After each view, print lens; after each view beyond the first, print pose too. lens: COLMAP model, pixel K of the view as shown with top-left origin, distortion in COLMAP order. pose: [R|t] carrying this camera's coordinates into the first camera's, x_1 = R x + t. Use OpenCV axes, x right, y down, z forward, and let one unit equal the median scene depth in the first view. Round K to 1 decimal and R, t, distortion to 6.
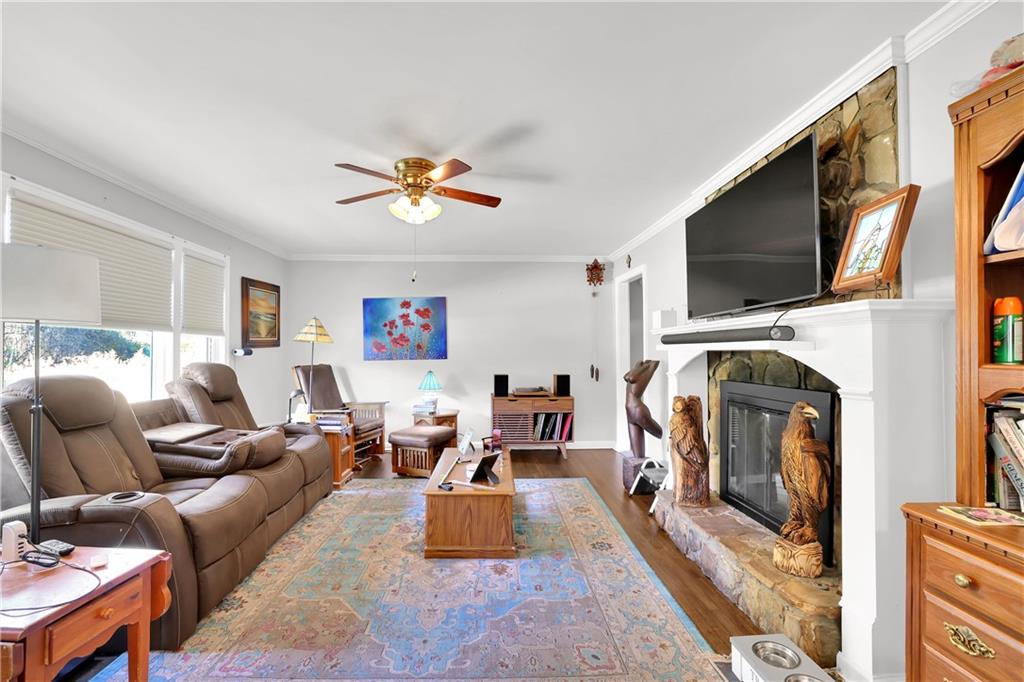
lens RADIAL K [[444.7, 0, 509.7], [0, 444.7, 349.9], [0, 0, 1]] dist [-0.028737, 0.000379]
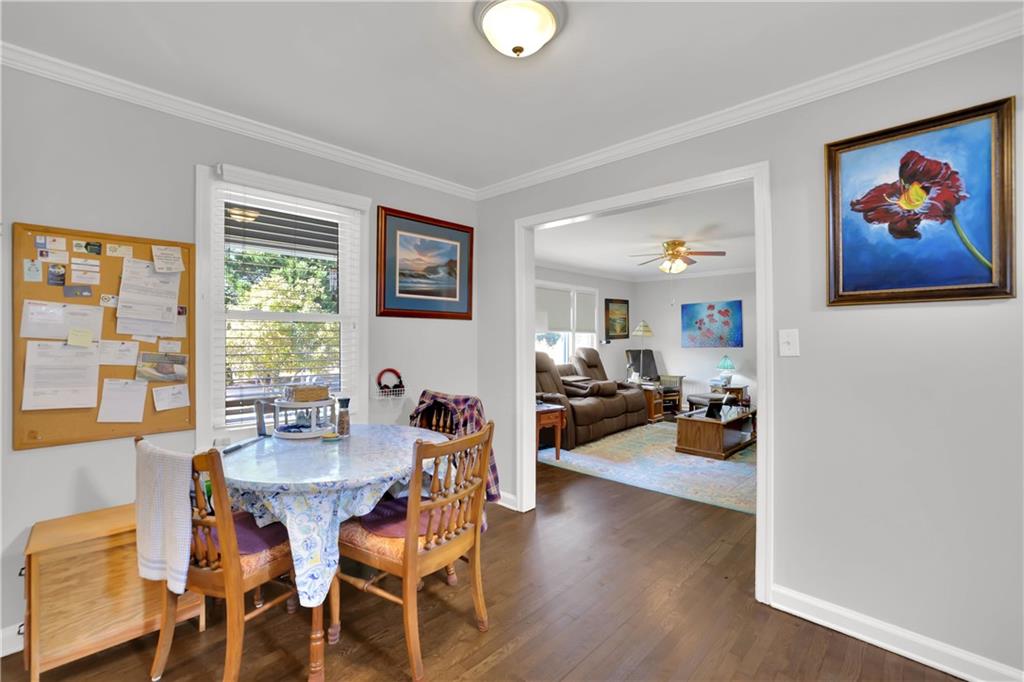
lens RADIAL K [[454.9, 0, 512.0], [0, 454.9, 341.0], [0, 0, 1]] dist [0.001644, 0.000319]
pose [[0.689347, 0.002116, -0.724429, 0.506779], [0.005369, 0.999953, 0.008031, -0.016952], [0.724412, -0.009425, 0.689303, -0.587982]]
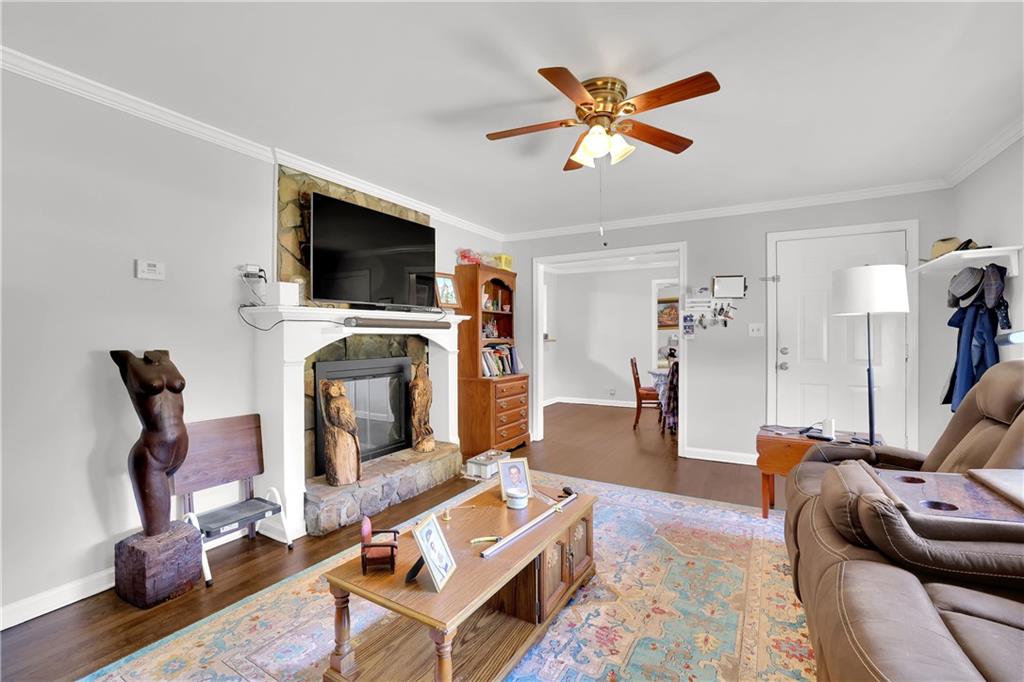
lens RADIAL K [[454.9, 0, 512.0], [0, 454.9, 341.0], [0, 0, 1]] dist [0.001644, 0.000319]
pose [[-0.843379, -0.005436, 0.537292, -0.363960], [-0.007782, 0.999968, -0.002098, 0.015557], [-0.537263, -0.005951, -0.843394, 1.263205]]
